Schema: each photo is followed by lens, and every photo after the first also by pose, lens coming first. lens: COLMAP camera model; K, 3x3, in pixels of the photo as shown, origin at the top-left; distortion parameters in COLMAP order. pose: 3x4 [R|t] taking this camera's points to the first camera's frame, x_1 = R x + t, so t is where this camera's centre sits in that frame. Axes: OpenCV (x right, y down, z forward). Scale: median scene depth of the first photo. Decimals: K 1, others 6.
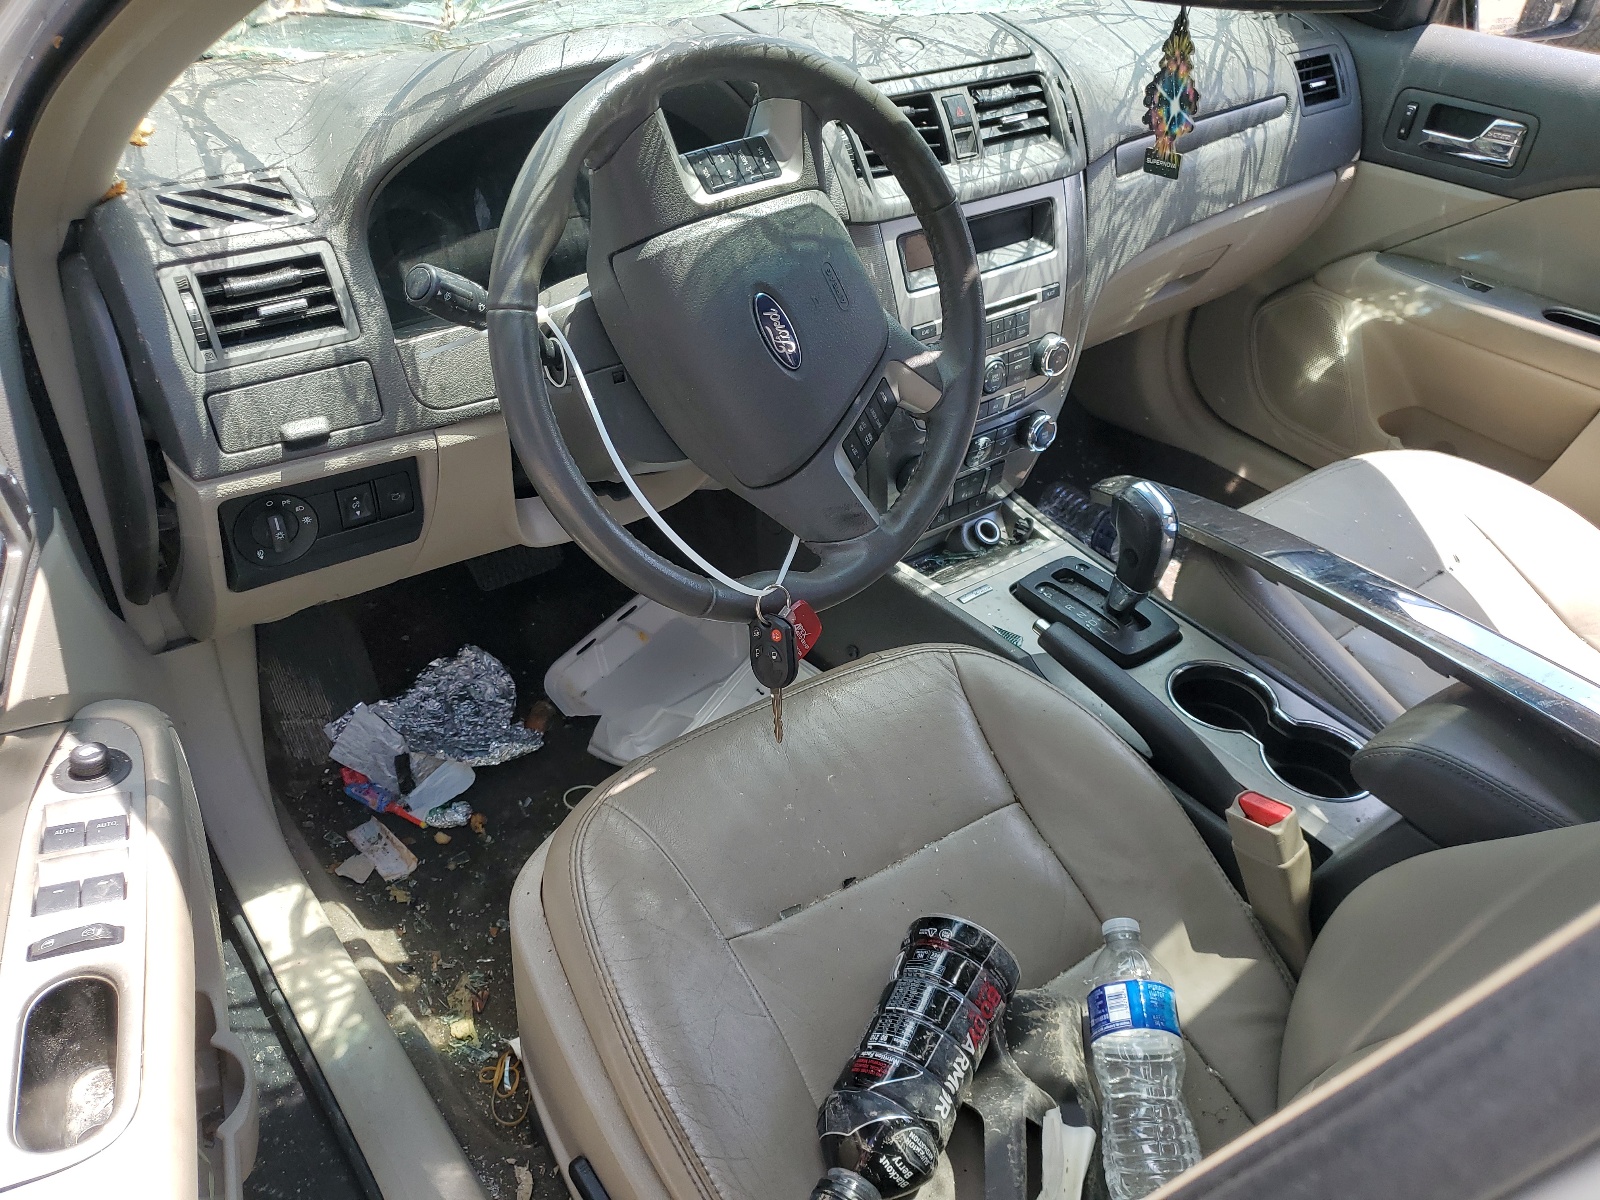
lens RADIAL K [[1242.6, 0, 800.0], [0, 1242.6, 600.0], [0, 0, 1]] dist [0.010343, 0.003950]
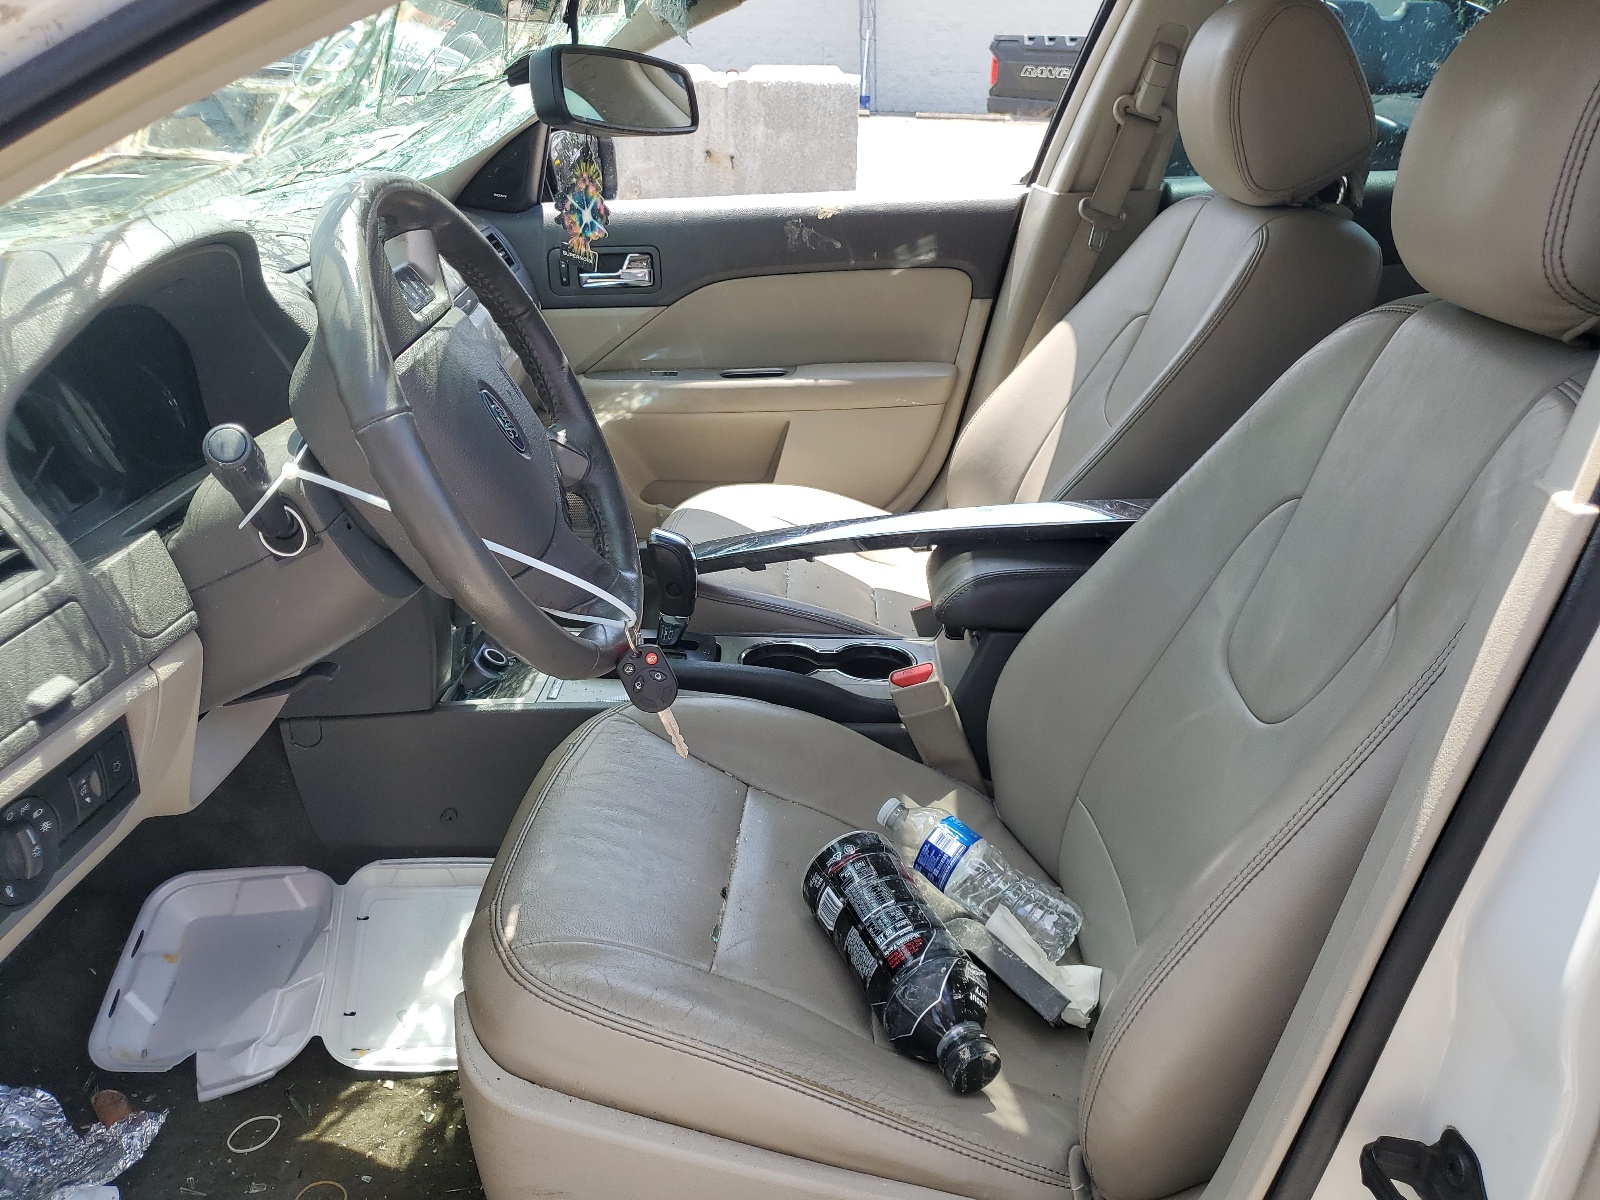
lens RADIAL K [[1237.3, 0, 793.8], [0, 1237.3, 584.5], [0, 0, 1]] dist [0.011684, 0.004401]
pose [[0.635014, -0.340473, 0.693423, -0.609646], [0.485259, 0.874239, -0.015130, 0.044091], [-0.601066, 0.346098, 0.720372, 0.109737]]
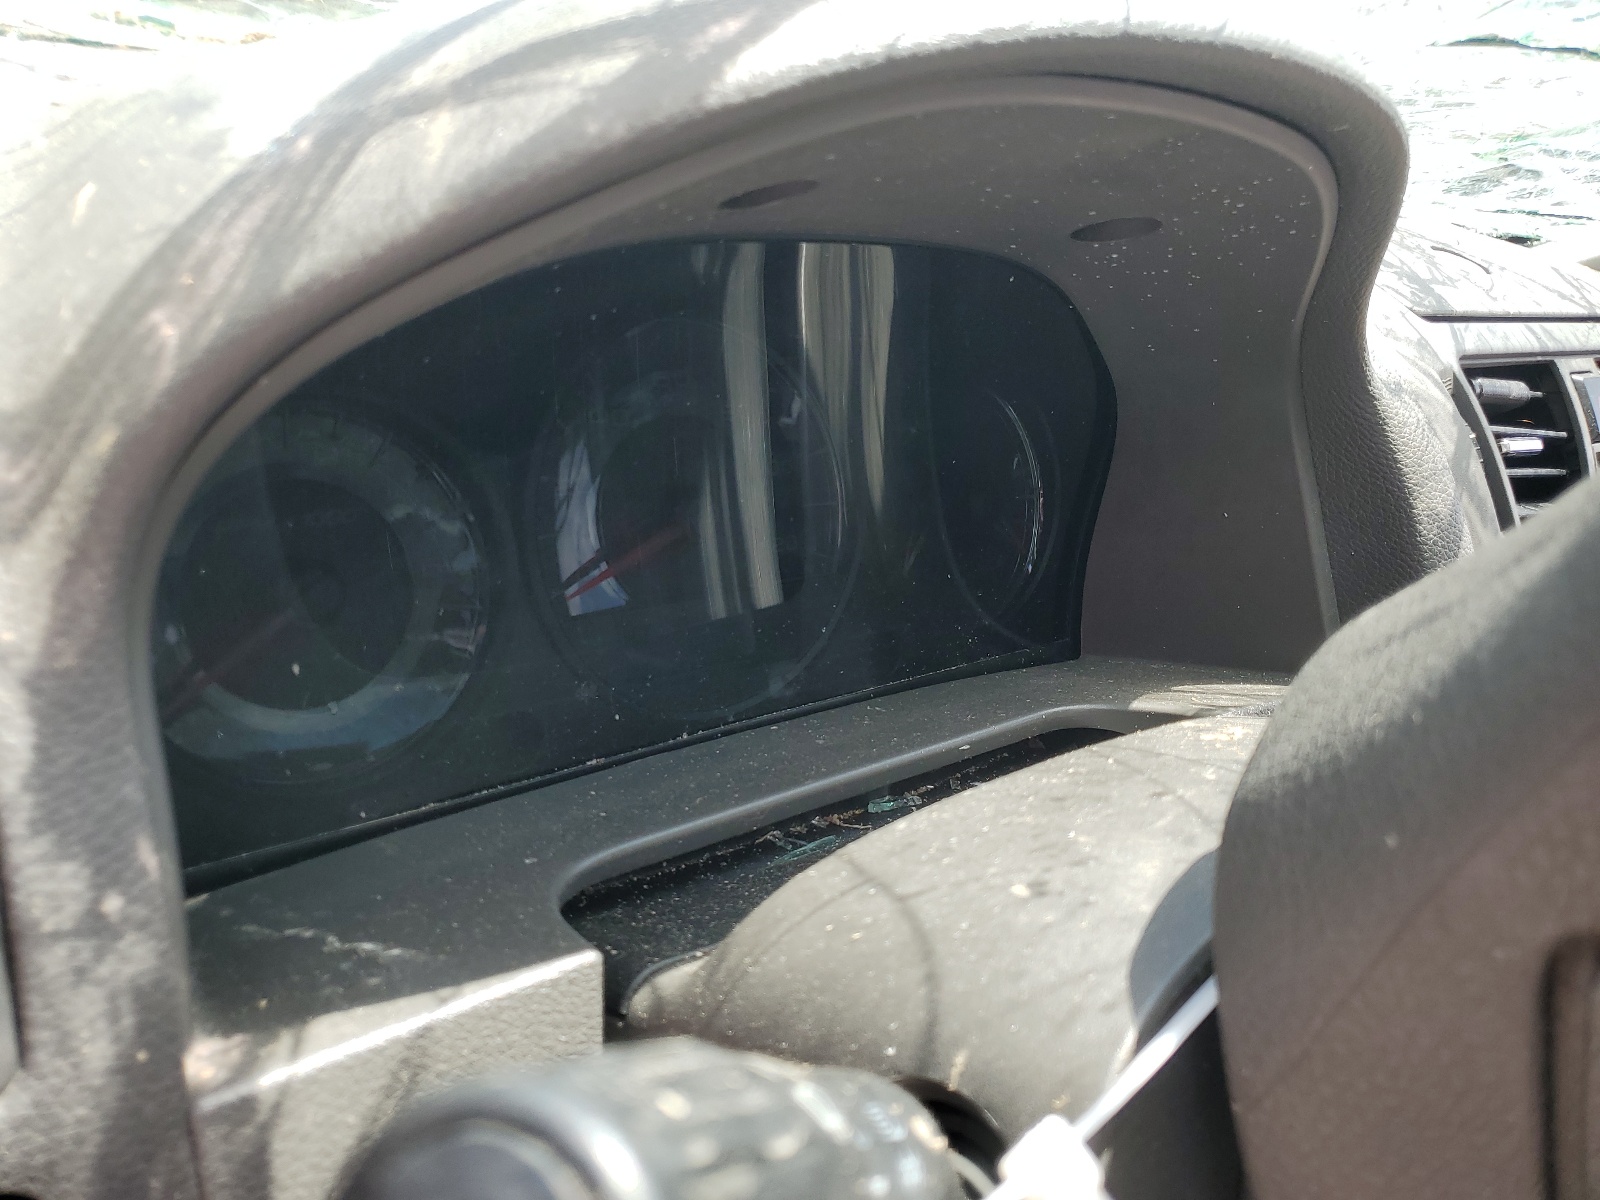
lens RADIAL K [[1237.3, 0, 793.8], [0, 1237.3, 584.5], [0, 0, 1]] dist [0.011684, 0.004401]
pose [[0.989180, 0.112633, 0.094005, -0.253073], [-0.089203, 0.970470, -0.224123, -0.252899], [-0.116473, 0.213312, 0.970016, 0.763446]]
